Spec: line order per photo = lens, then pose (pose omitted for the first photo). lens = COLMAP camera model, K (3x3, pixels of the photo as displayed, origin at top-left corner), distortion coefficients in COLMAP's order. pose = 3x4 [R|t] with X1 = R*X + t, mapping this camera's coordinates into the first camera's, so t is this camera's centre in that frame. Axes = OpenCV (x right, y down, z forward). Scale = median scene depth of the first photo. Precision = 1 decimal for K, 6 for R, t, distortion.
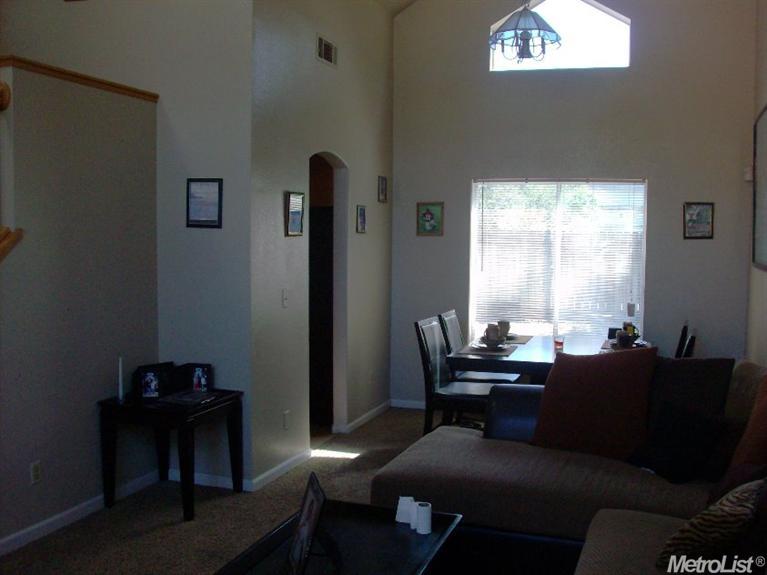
lens RADIAL K [[798.6, 0, 405.4], [0, 798.6, 288.4], [0, 0, 1]] dist [-0.181577, 0.141650]
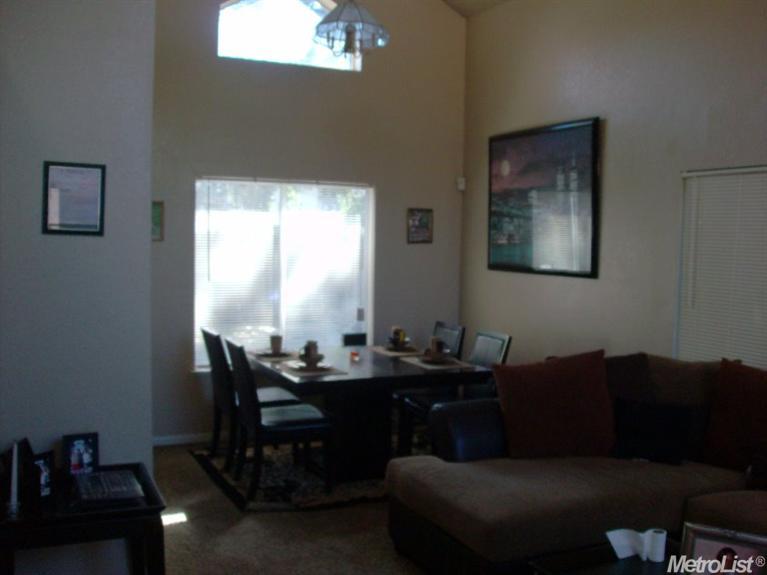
lens RADIAL K [[798.6, 0, 405.4], [0, 798.6, 288.4], [0, 0, 1]] dist [-0.181577, 0.141650]
pose [[0.721049, -0.039184, 0.691776, -0.436756], [0.033187, 0.999207, 0.022007, -0.030620], [-0.692089, 0.007090, 0.721777, 0.269423]]
